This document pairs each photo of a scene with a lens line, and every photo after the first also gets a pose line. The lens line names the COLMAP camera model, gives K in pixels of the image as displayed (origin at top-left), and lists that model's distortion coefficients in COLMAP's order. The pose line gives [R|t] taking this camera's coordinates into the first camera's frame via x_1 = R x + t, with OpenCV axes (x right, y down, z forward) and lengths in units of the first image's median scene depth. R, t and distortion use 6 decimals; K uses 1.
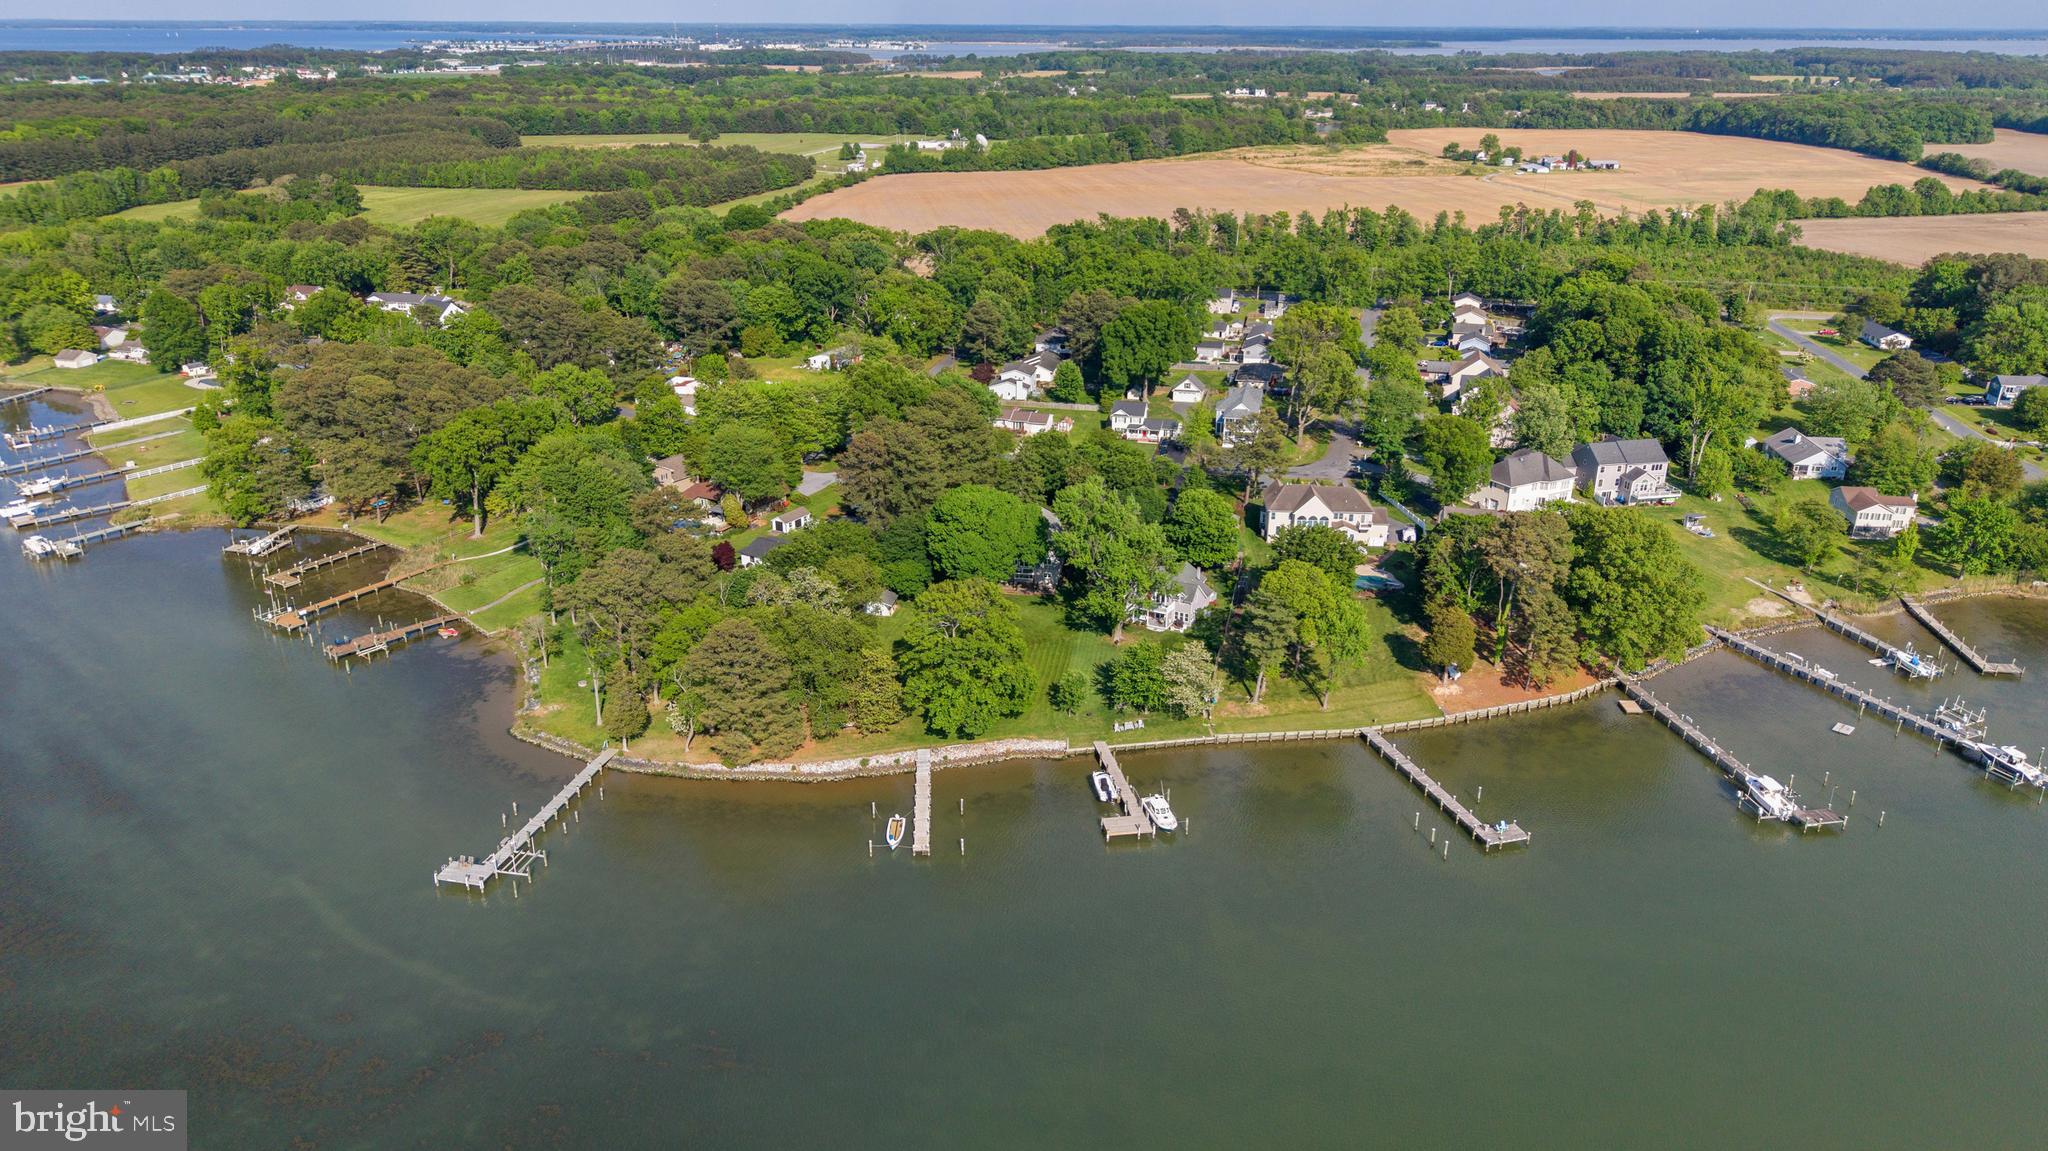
lens RADIAL K [[1370.8, 0, 1024.0], [0, 1370.8, 575.5], [0, 0, 1]] dist [0.022659, -0.021900]
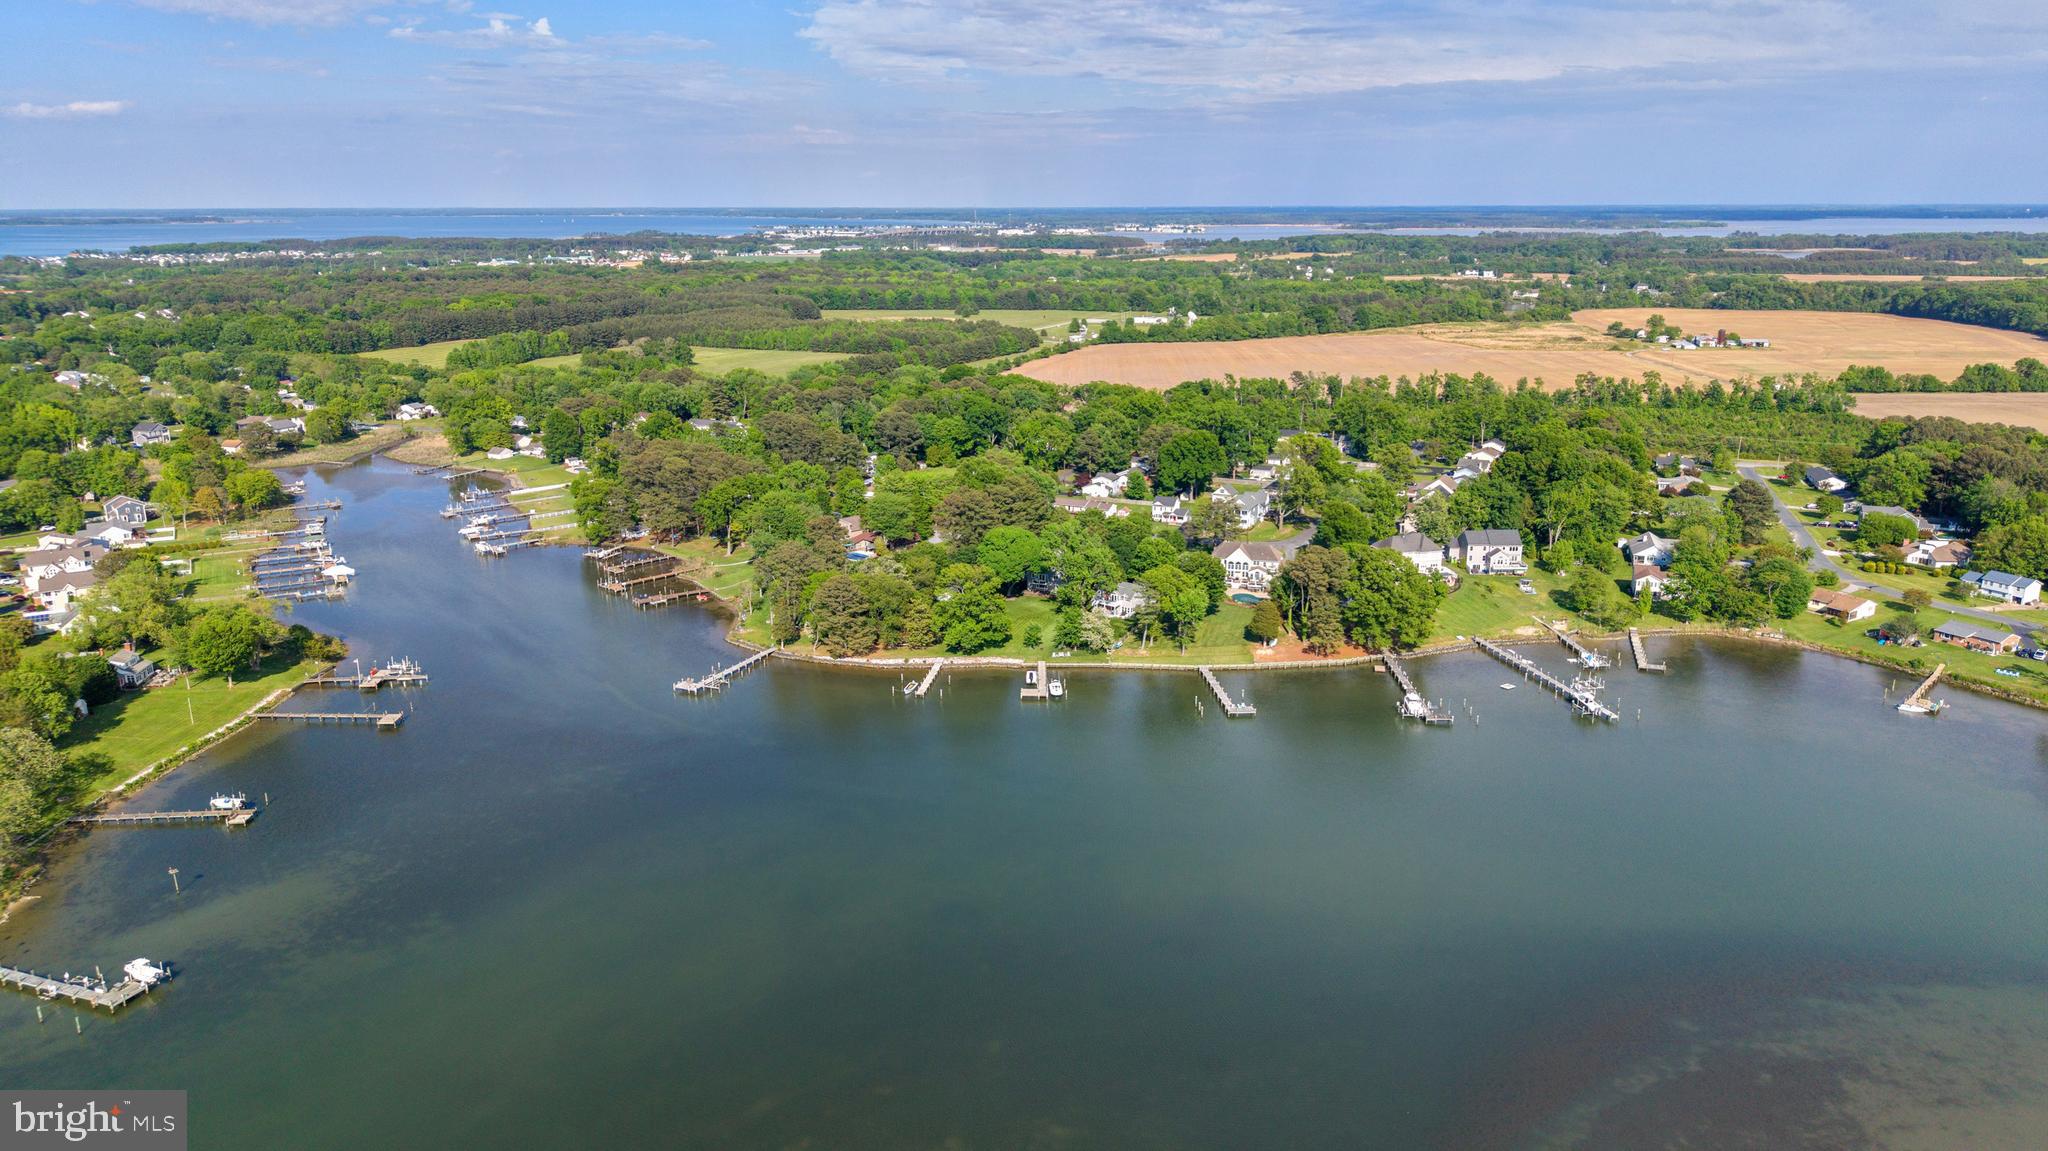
lens RADIAL K [[1363.4, 0, 1024.0], [0, 1363.4, 575.5], [0, 0, 1]] dist [0.066146, -0.084994]
pose [[0.978222, 0.047817, -0.201978, 0.116825], [-0.071193, 0.991367, -0.110102, 0.063991], [0.194969, 0.122084, 0.973182, -0.214329]]
